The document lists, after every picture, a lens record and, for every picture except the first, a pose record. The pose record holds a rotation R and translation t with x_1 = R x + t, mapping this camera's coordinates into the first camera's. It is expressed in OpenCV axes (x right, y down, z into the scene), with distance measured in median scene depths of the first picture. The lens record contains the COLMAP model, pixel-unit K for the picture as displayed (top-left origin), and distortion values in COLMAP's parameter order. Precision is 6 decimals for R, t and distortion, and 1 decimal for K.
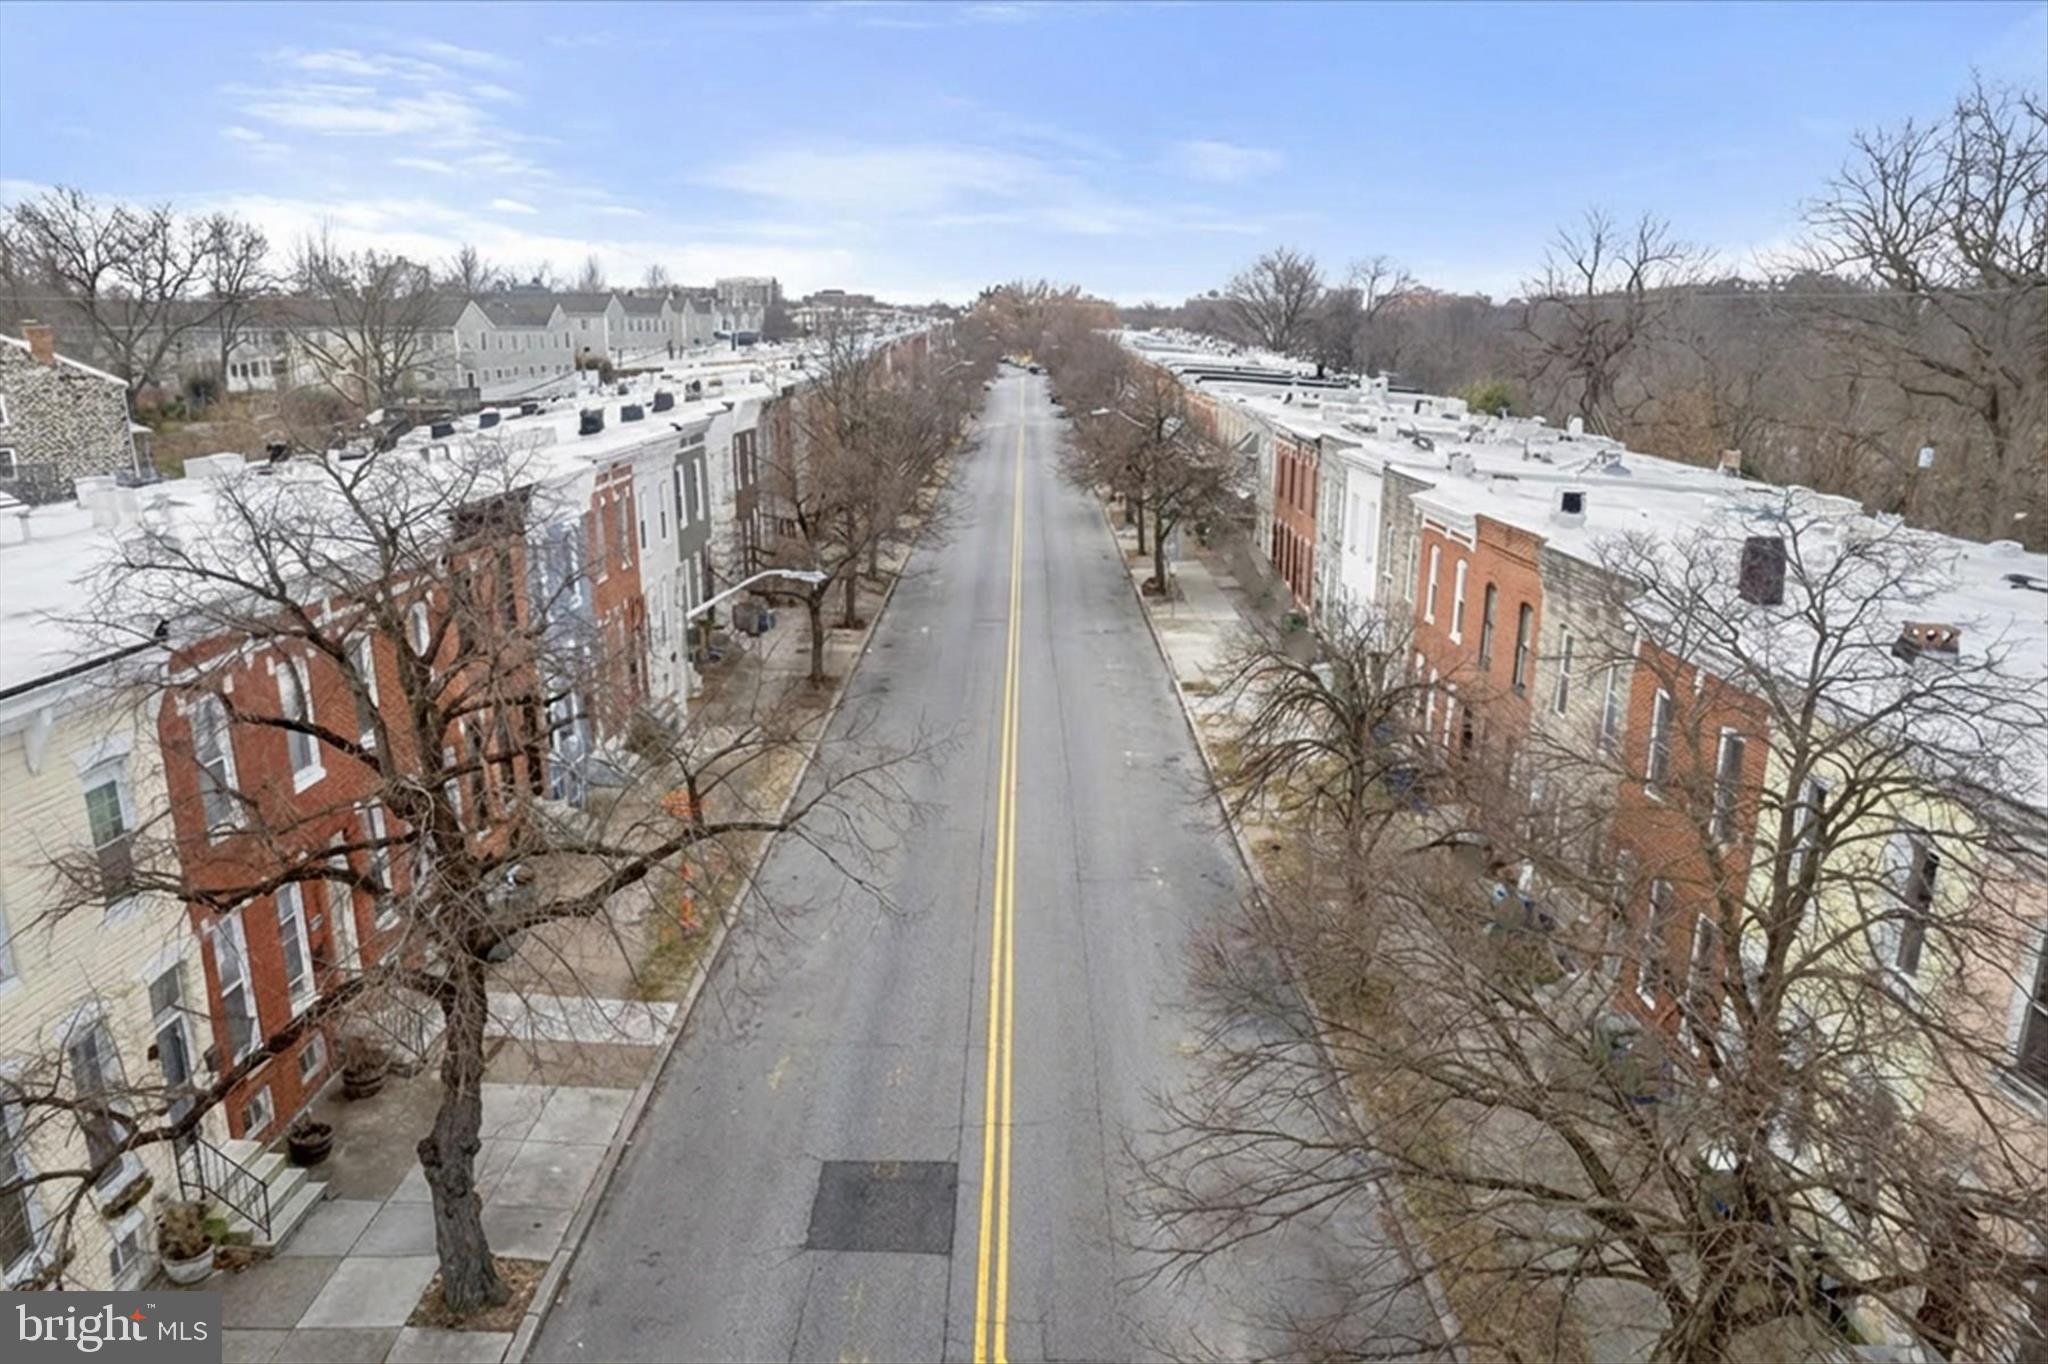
lens RADIAL K [[1324.1, 0, 1017.8], [0, 1324.1, 676.8], [0, 0, 1]] dist [-0.076881, 0.085851]
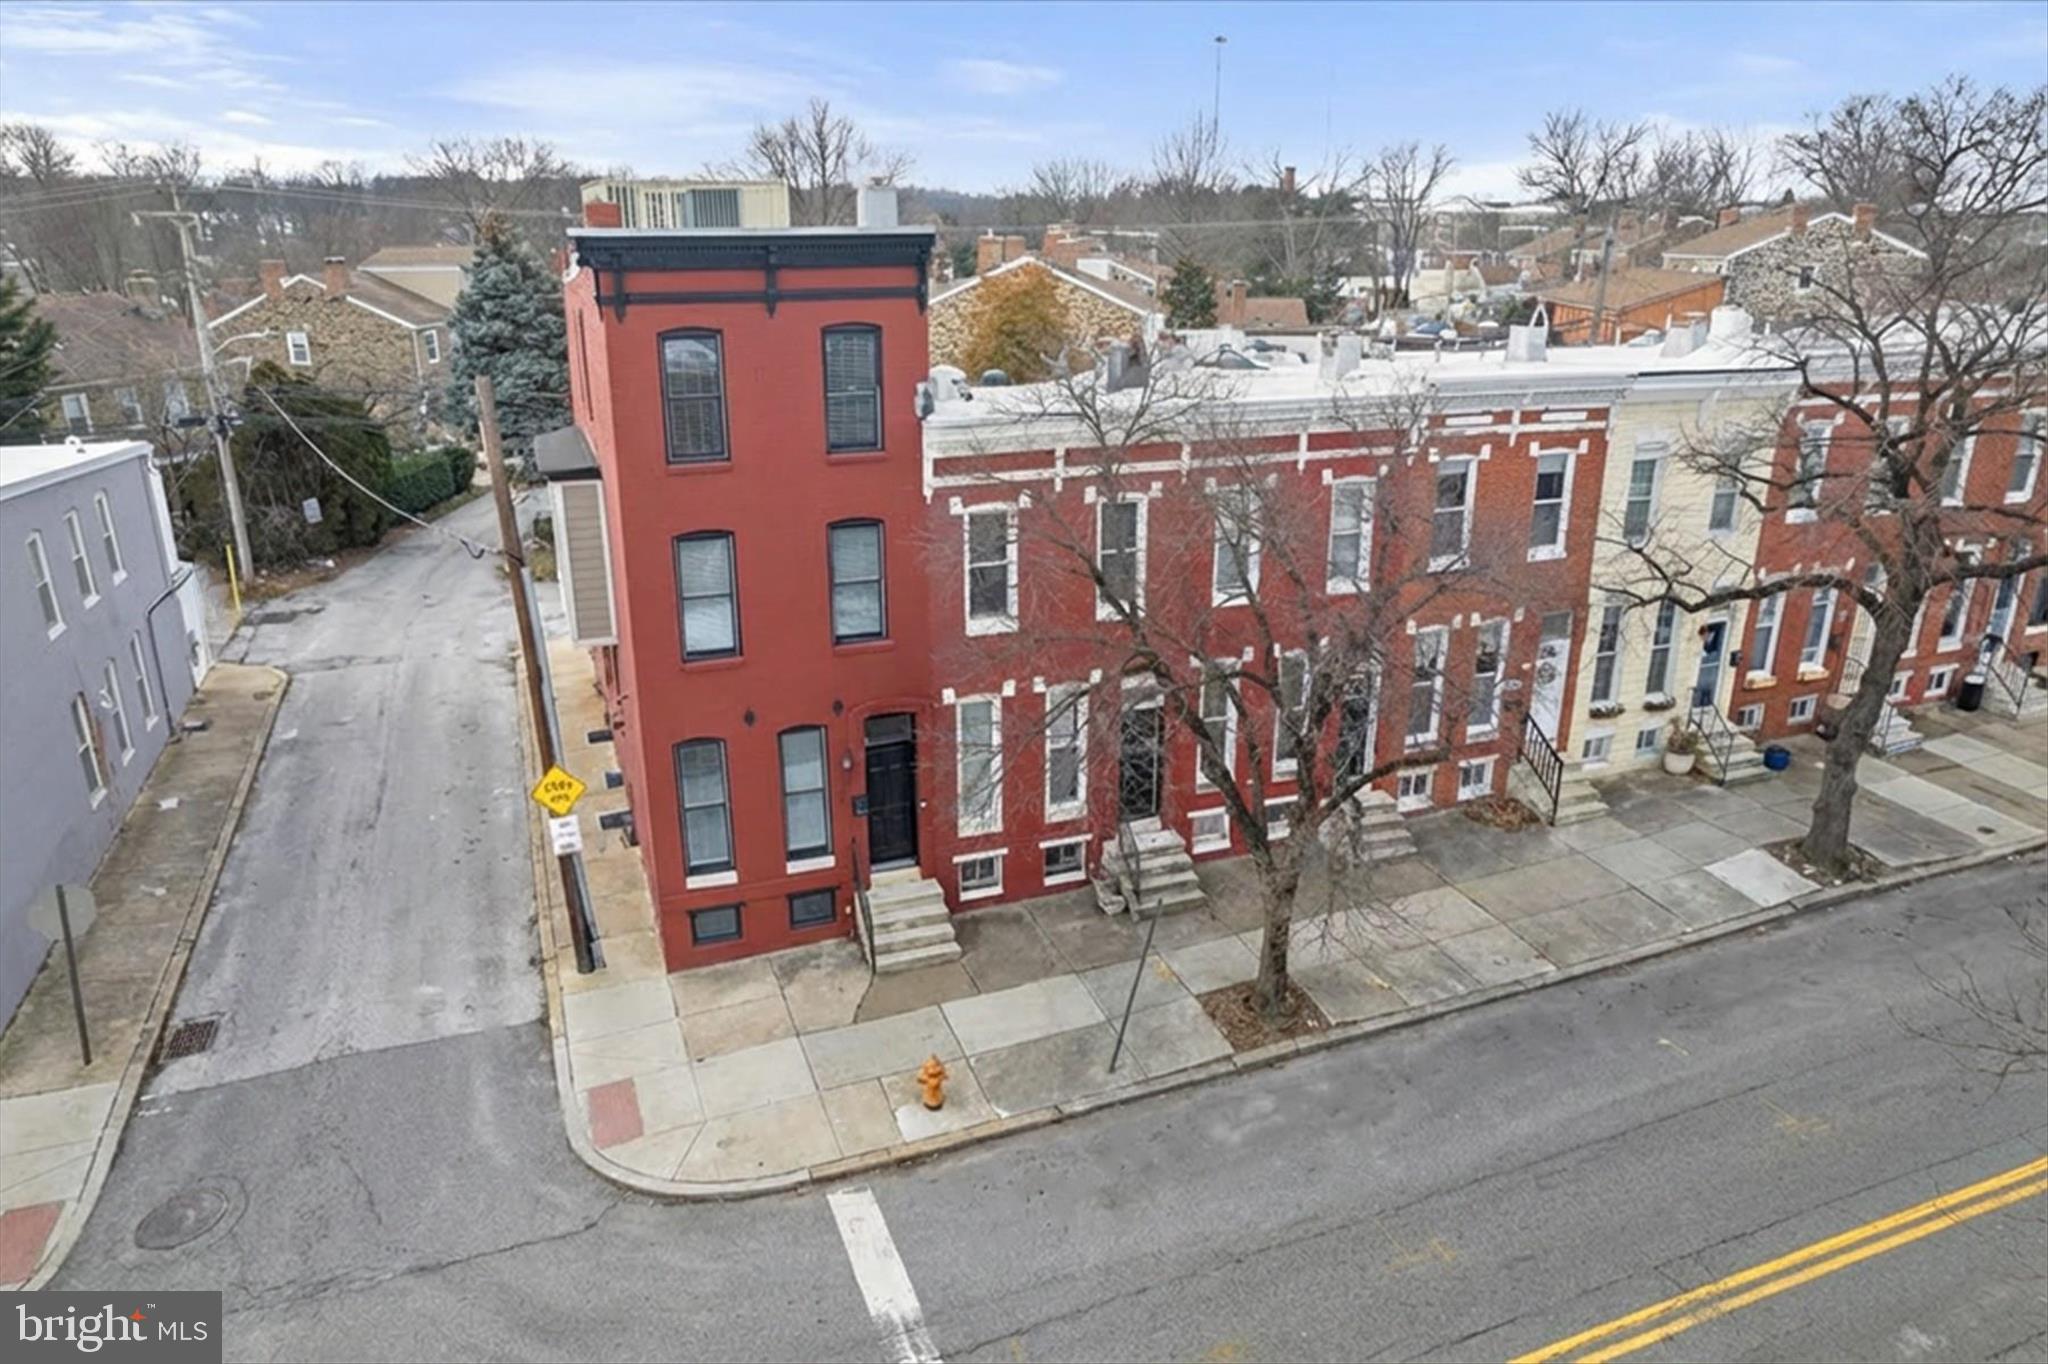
lens RADIAL K [[1312.2, 0, 1014.0], [0, 1312.2, 683.3], [0, 0, 1]] dist [-0.079521, 0.088253]
pose [[0.360256, 0.313071, -0.878750, 0.097237], [-0.246631, 0.940449, 0.233943, 0.042166], [0.899660, 0.132447, 0.416015, -0.089634]]
